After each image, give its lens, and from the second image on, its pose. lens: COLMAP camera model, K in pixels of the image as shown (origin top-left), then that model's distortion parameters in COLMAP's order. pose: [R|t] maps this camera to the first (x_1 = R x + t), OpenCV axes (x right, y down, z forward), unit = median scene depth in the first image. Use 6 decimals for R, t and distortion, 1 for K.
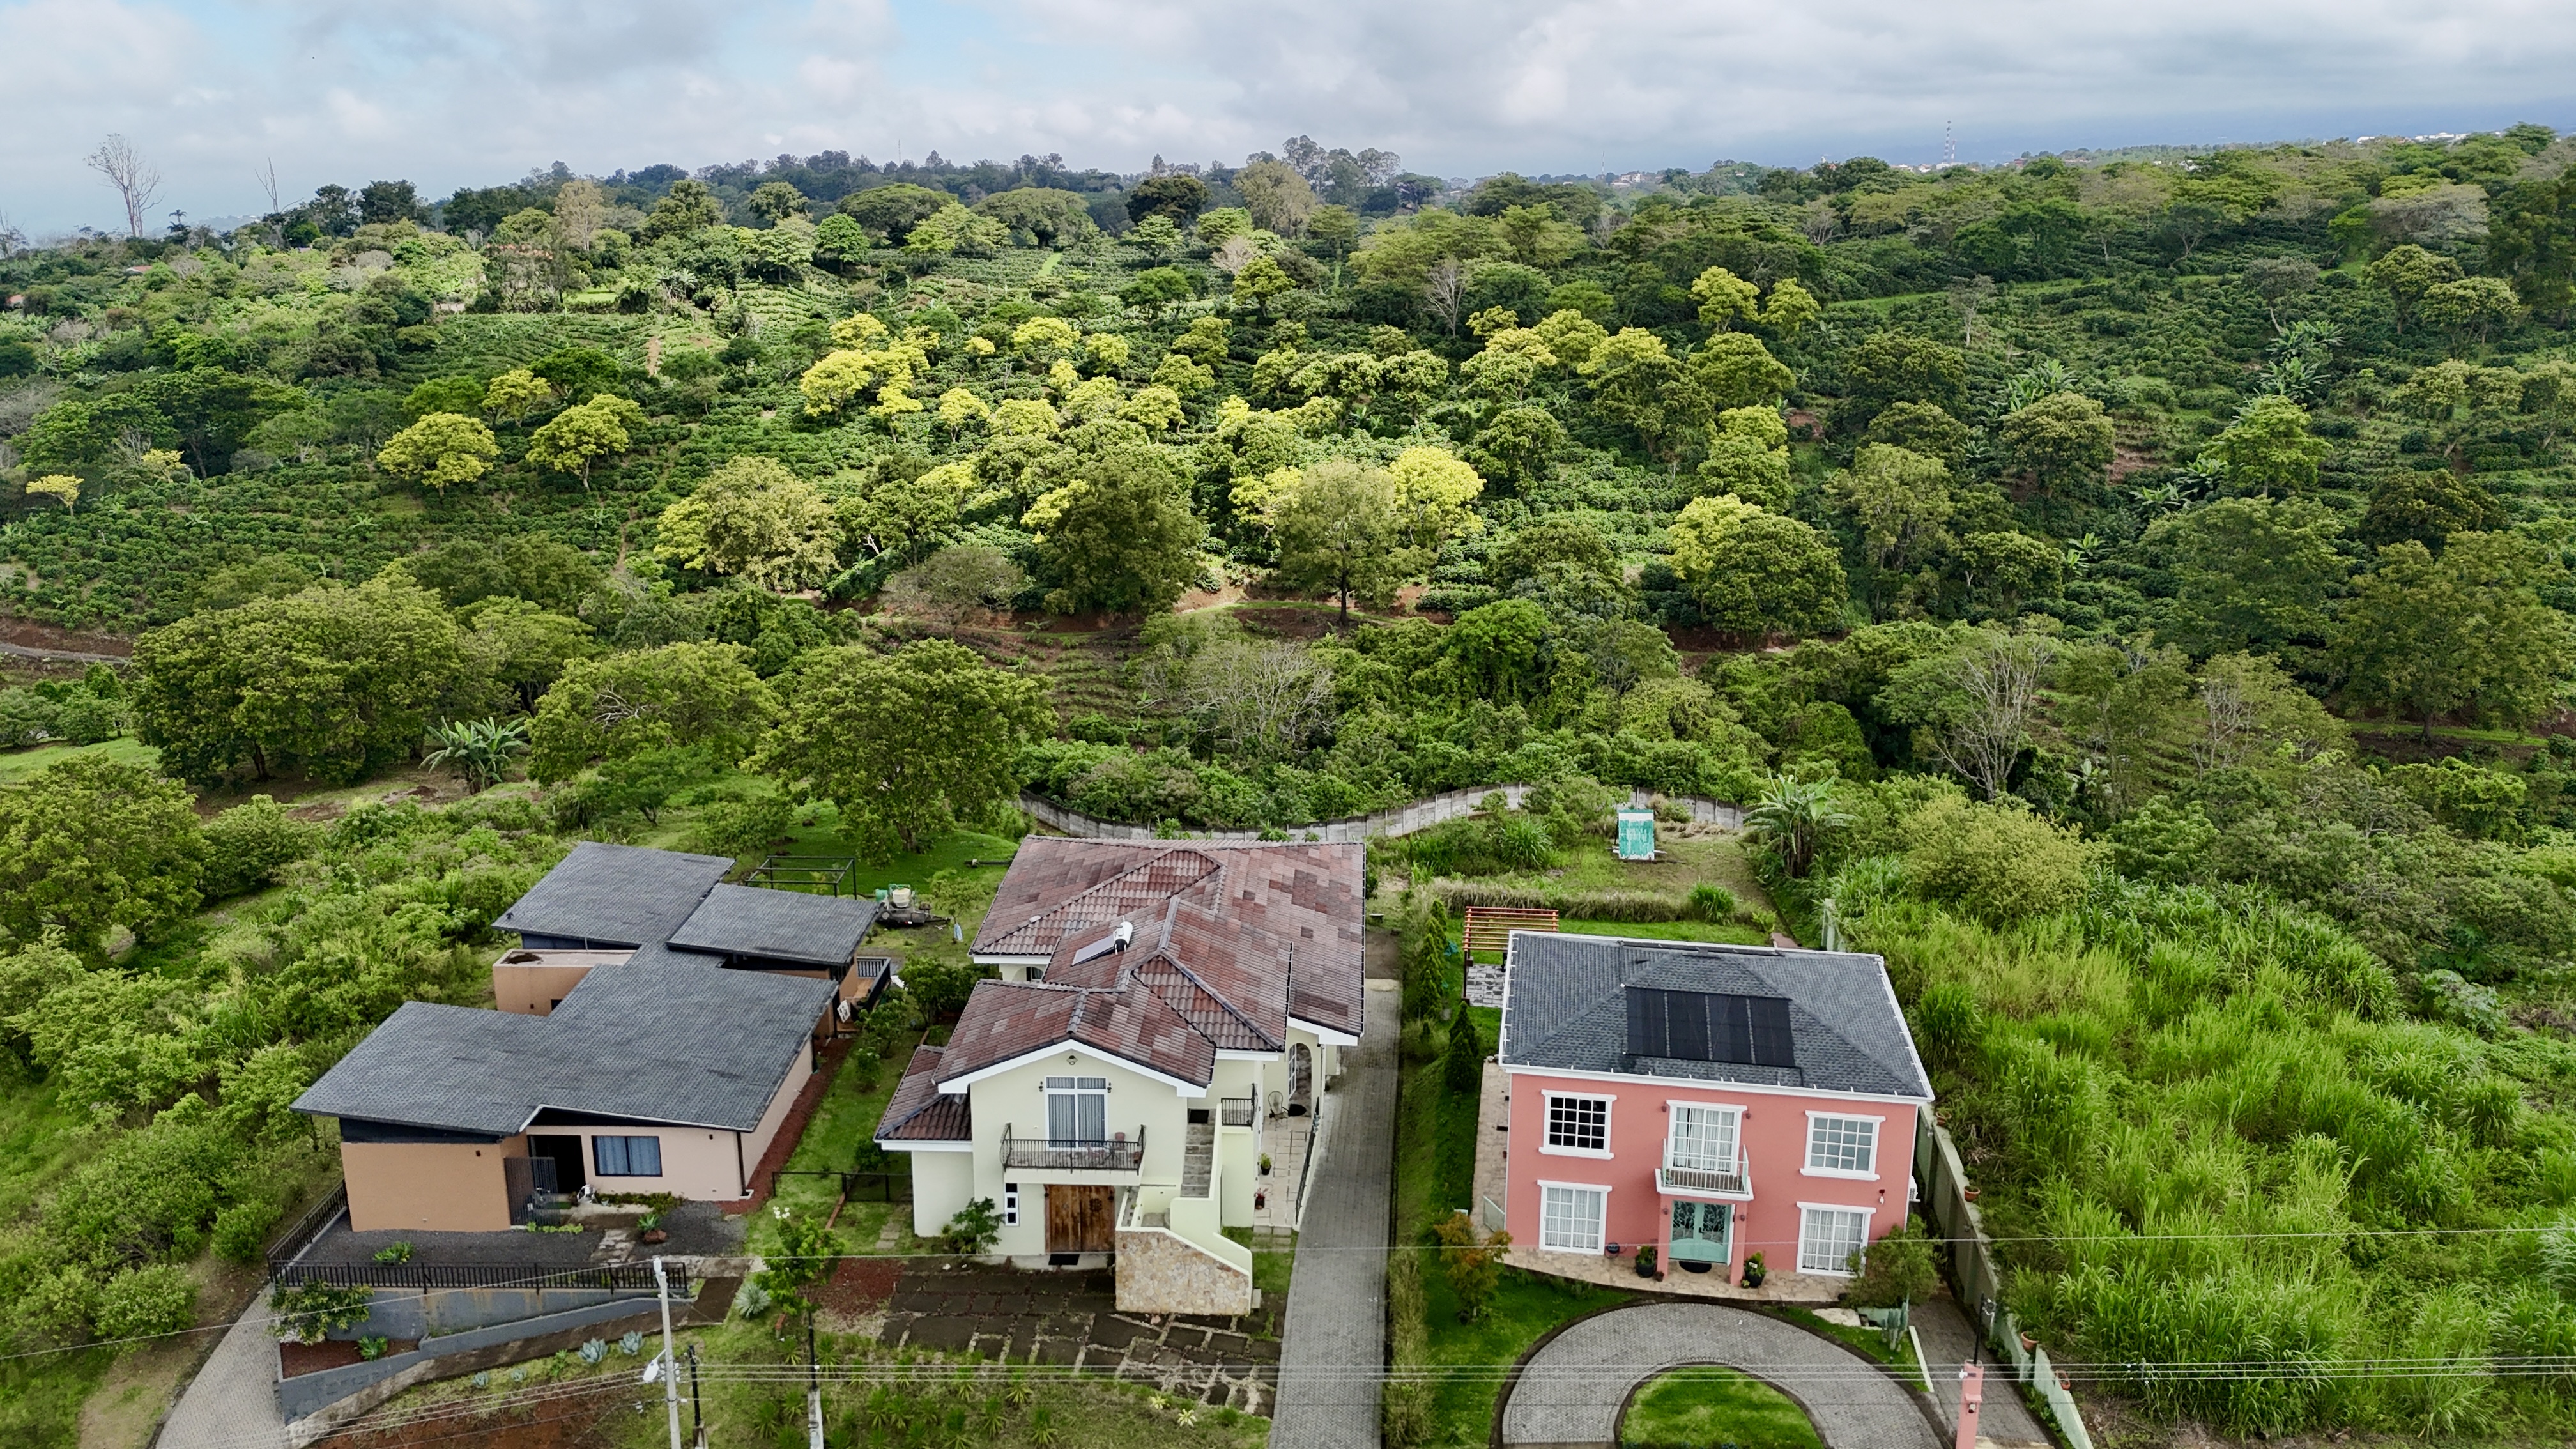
lens RADIAL K [[1863.2, 0, 1288.0], [0, 1863.2, 724.5], [0, 0, 1]] dist [0.070626, -0.070778]
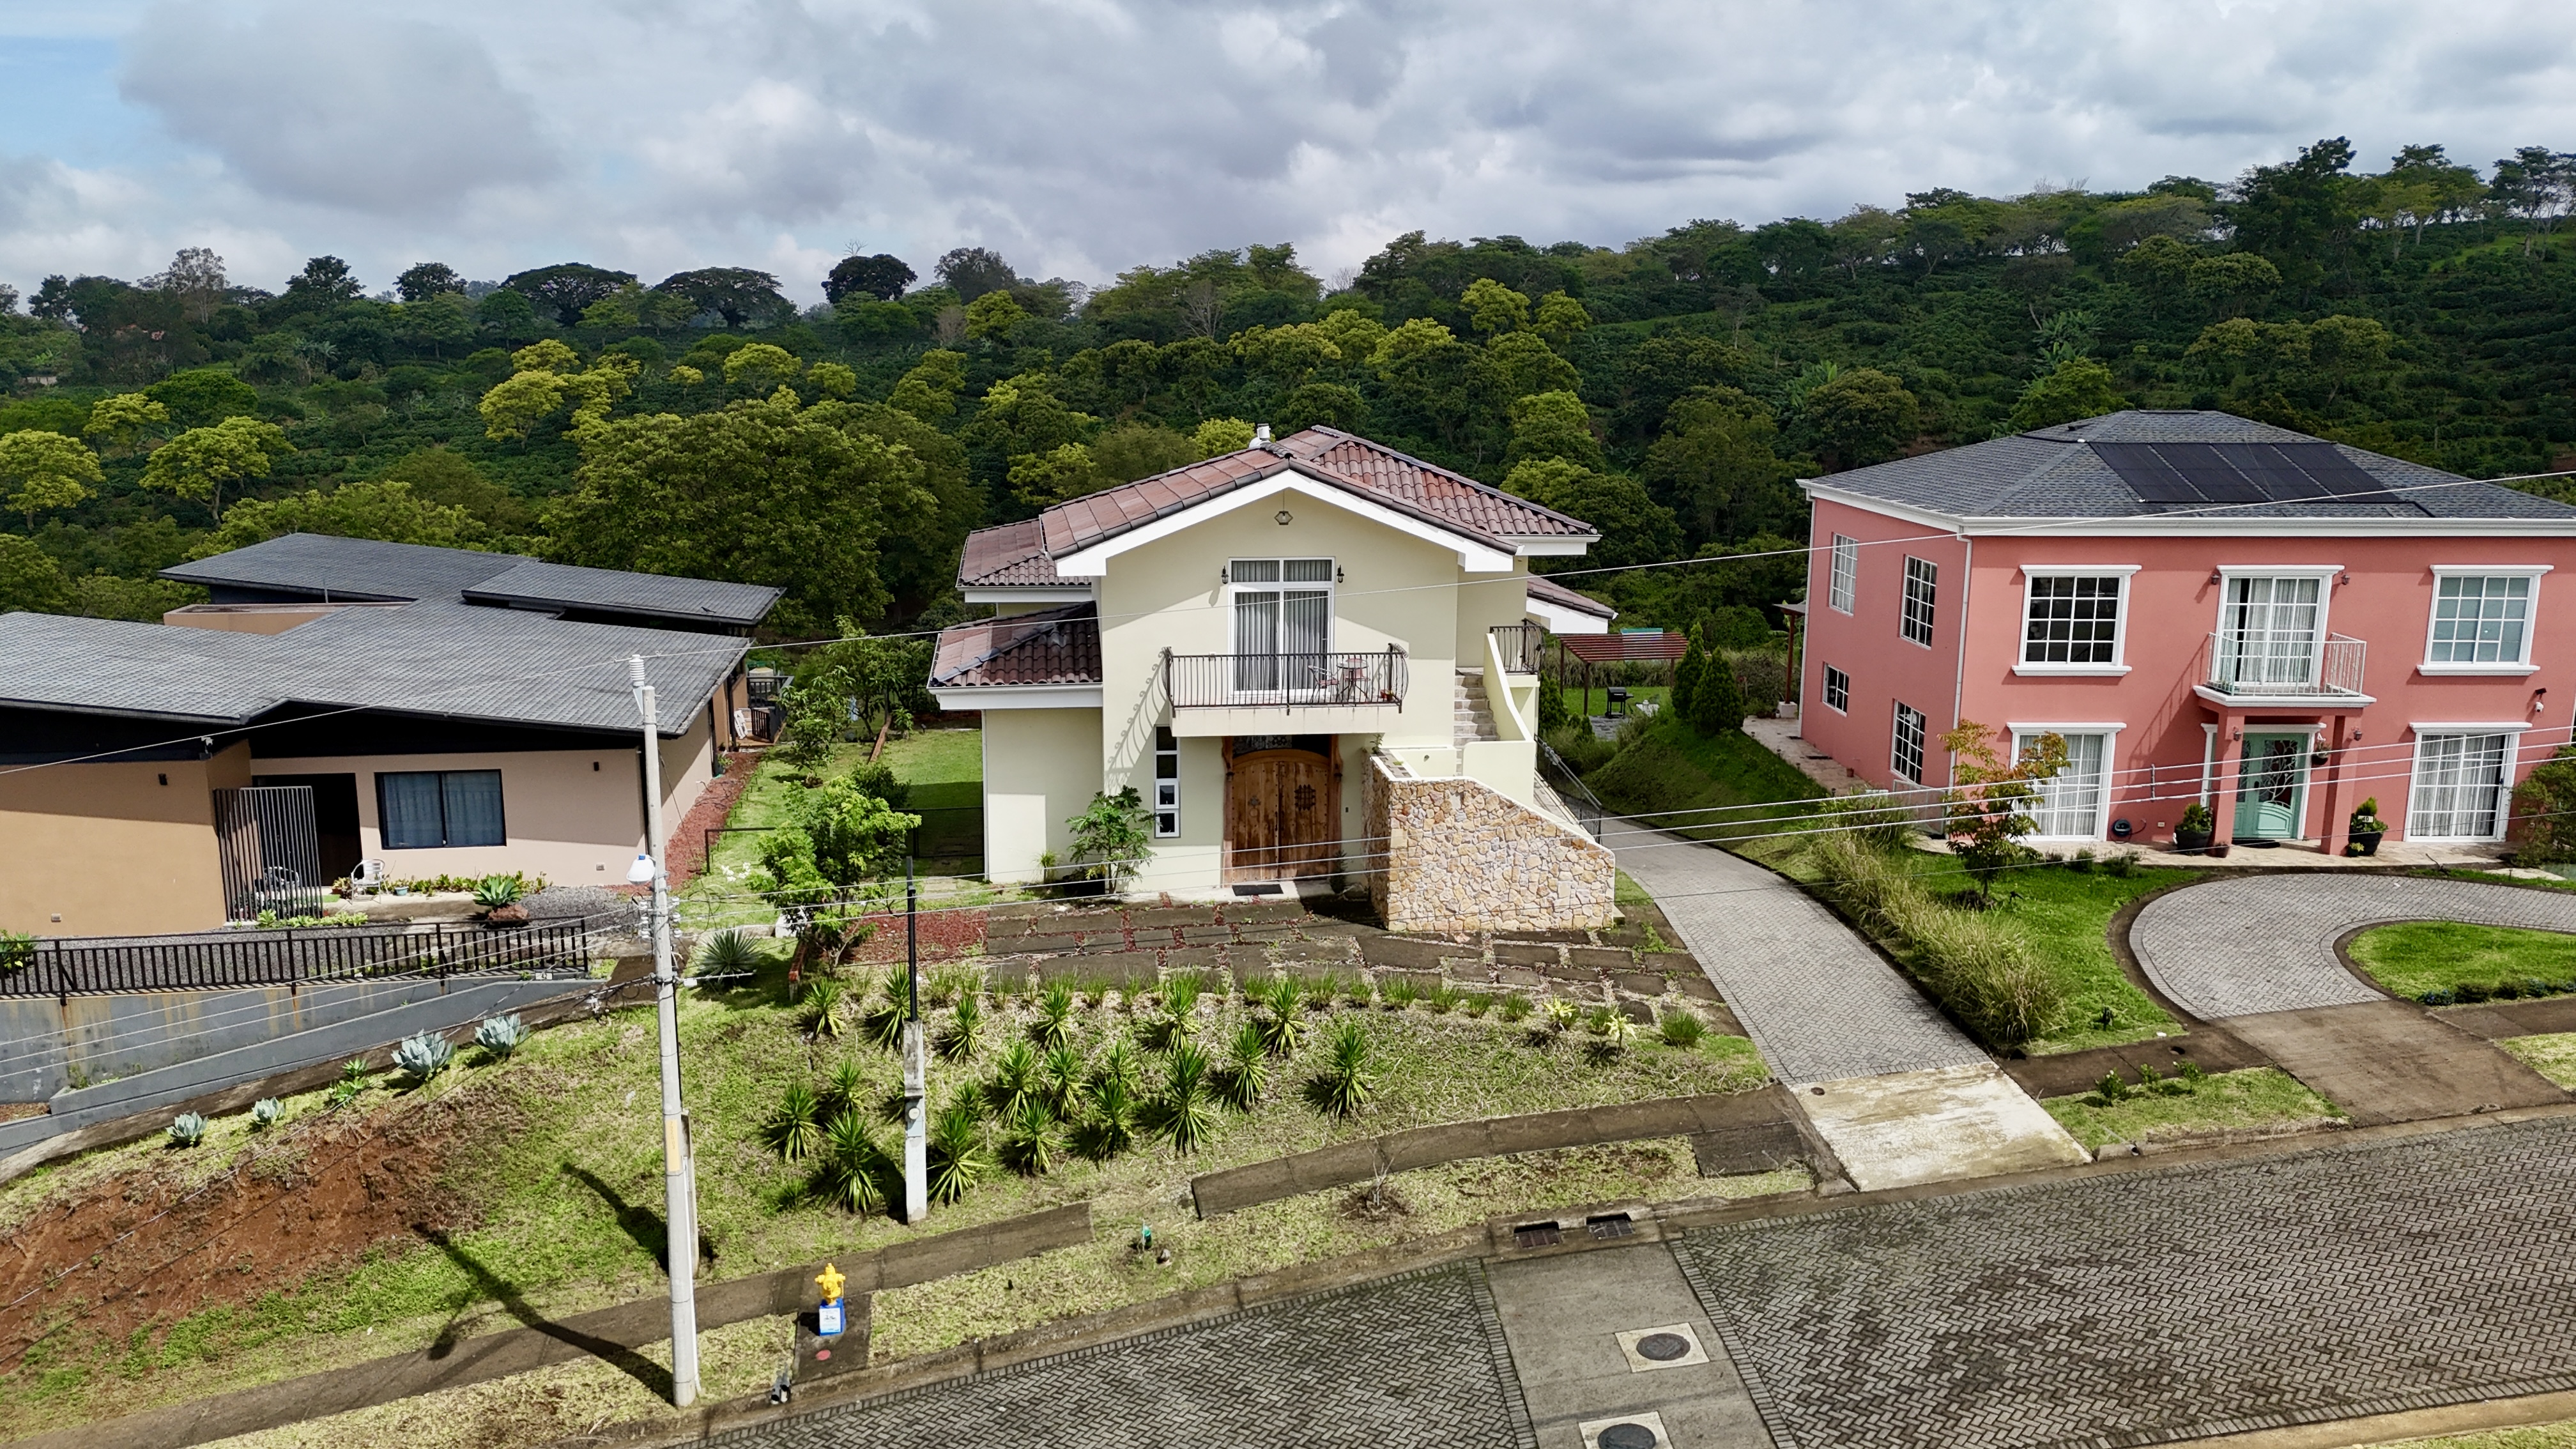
lens RADIAL K [[1863.2, 0, 1288.0], [0, 1863.2, 724.5], [0, 0, 1]] dist [0.070626, -0.070778]
pose [[0.985210, -0.032029, 0.168330, -0.053560], [0.045779, 0.995866, -0.078453, 0.072419], [-0.165121, 0.084998, 0.982604, 0.108527]]
